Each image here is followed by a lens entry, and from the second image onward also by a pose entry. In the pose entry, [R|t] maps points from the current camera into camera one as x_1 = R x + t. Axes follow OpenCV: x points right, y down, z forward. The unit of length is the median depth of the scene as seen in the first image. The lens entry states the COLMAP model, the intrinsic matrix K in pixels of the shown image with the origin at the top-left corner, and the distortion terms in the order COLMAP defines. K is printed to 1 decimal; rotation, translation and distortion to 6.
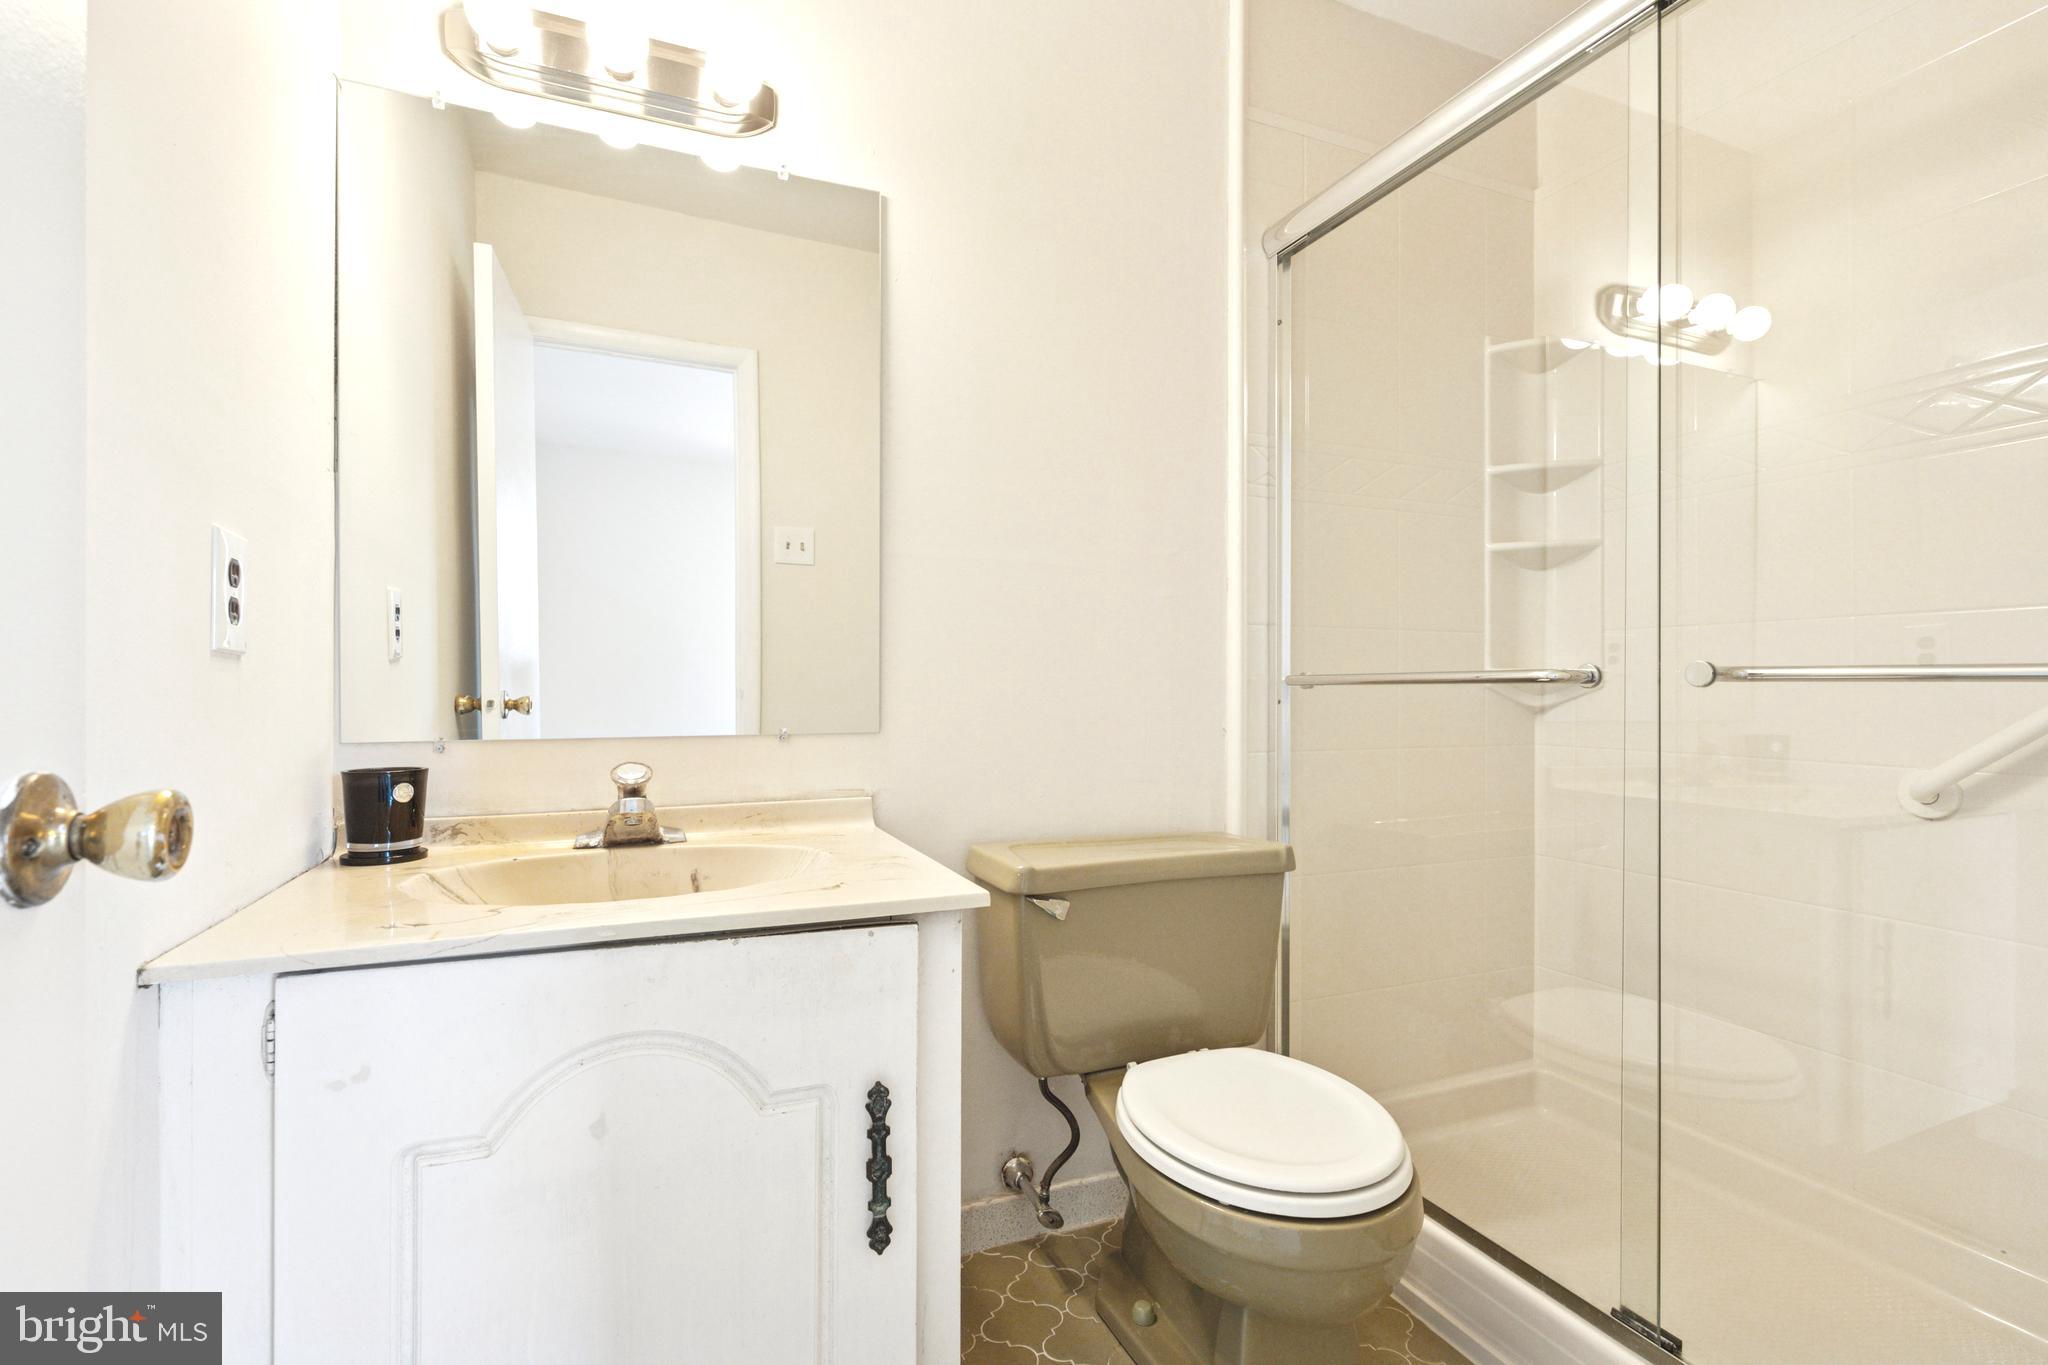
lens RADIAL K [[940.4, 0, 1021.0], [0, 940.4, 685.1], [0, 0, 1]] dist [-0.002961, 0.000564]
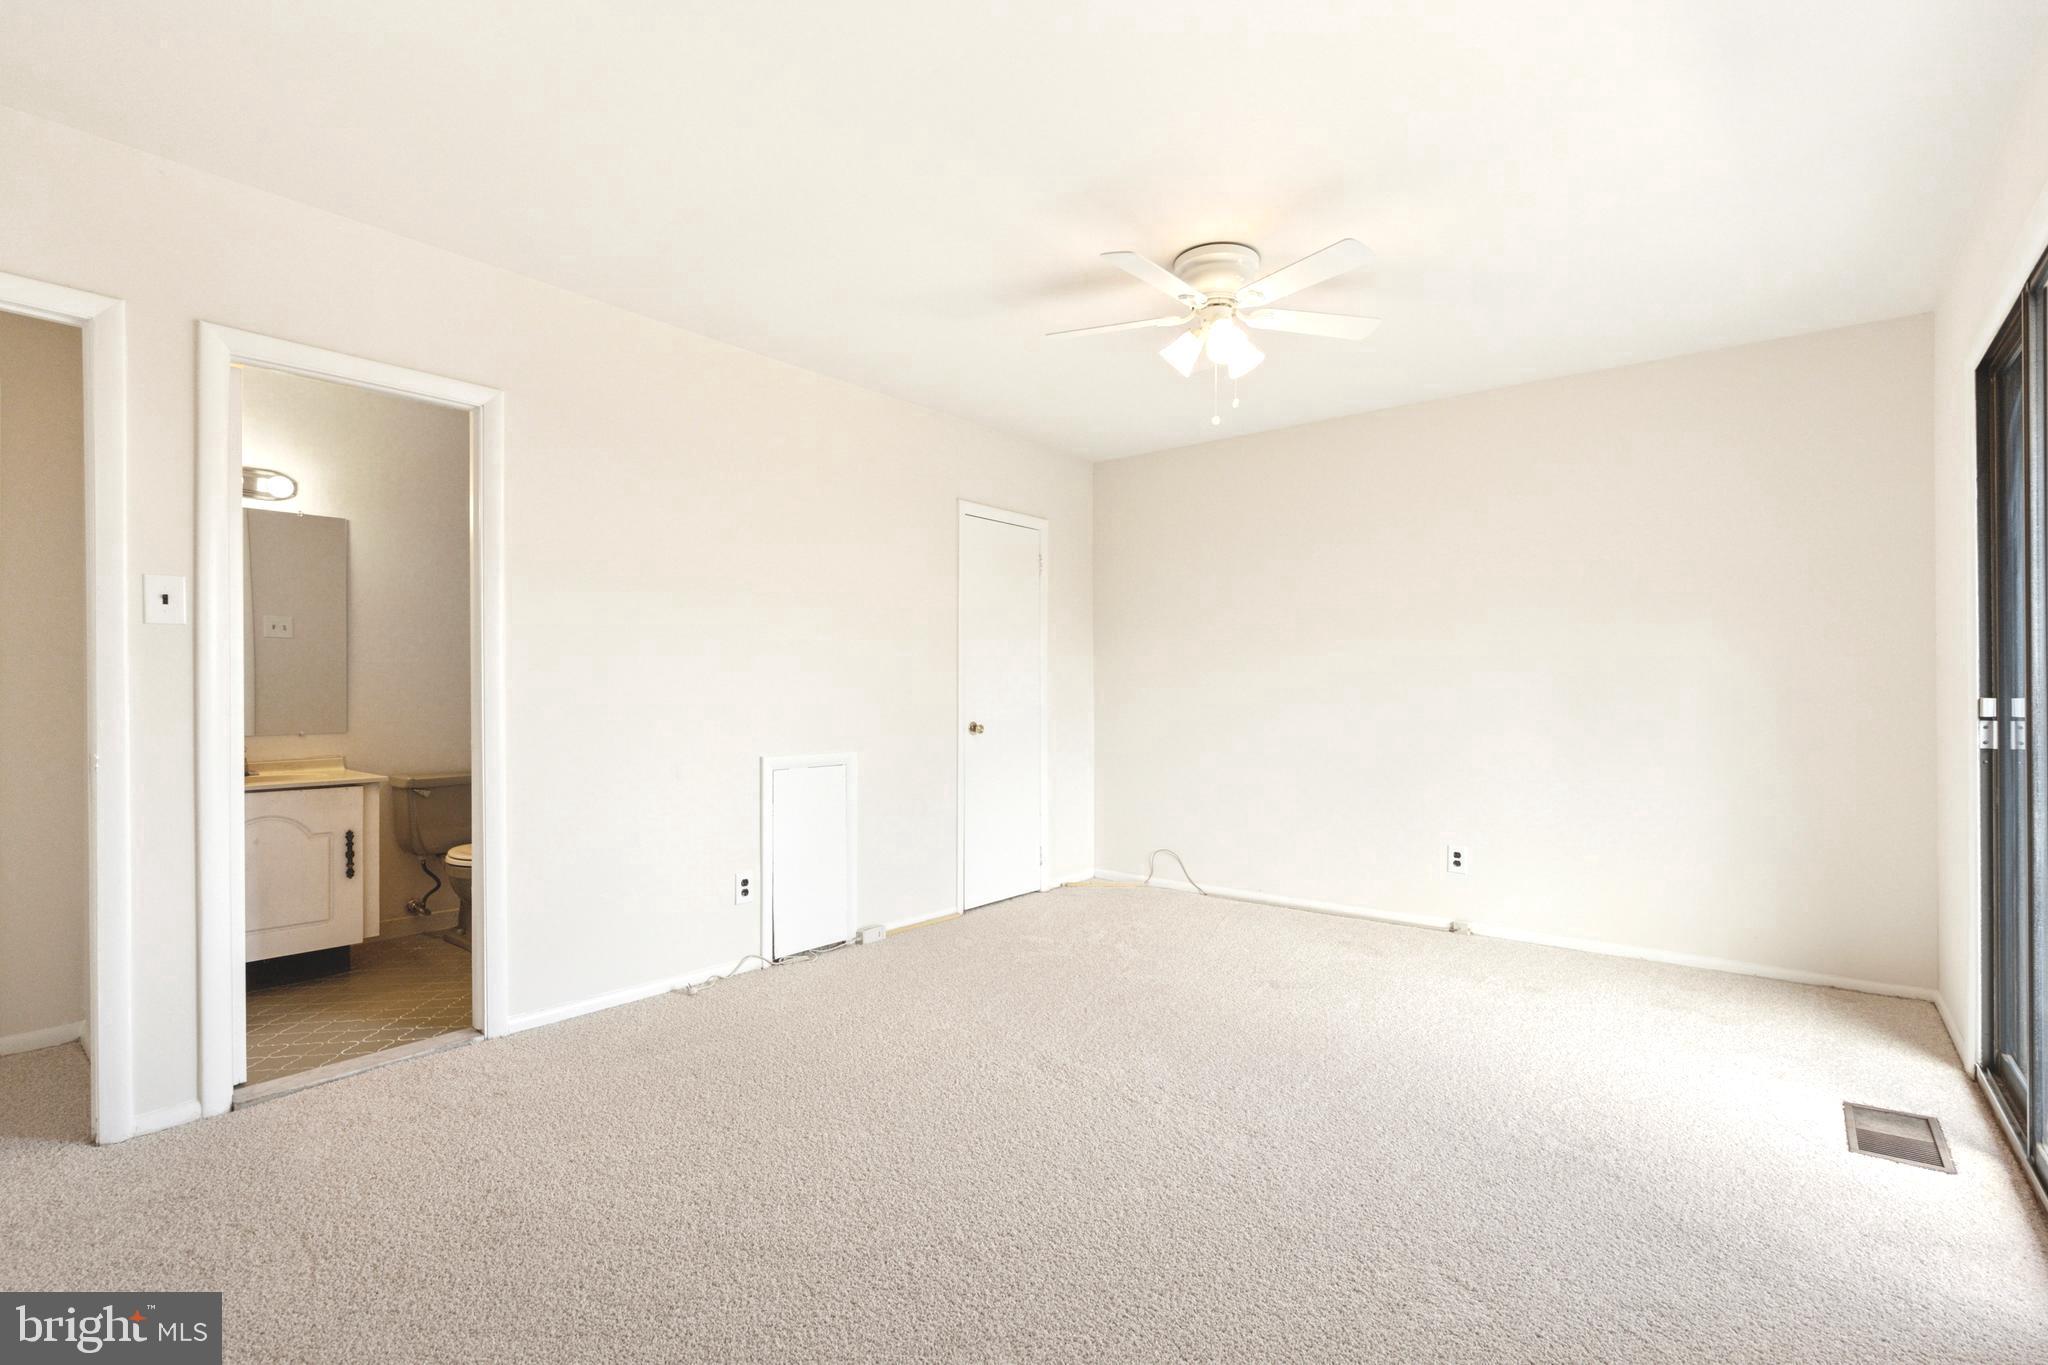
lens RADIAL K [[940.4, 0, 1031.7], [0, 940.4, 684.6], [0, 0, 1]] dist [-0.002961, 0.000564]
pose [[0.878868, -0.003498, 0.477051, 0.328230], [0.007084, 0.999959, -0.005717, -0.064406], [-0.477012, 0.008404, 0.878857, -2.605366]]
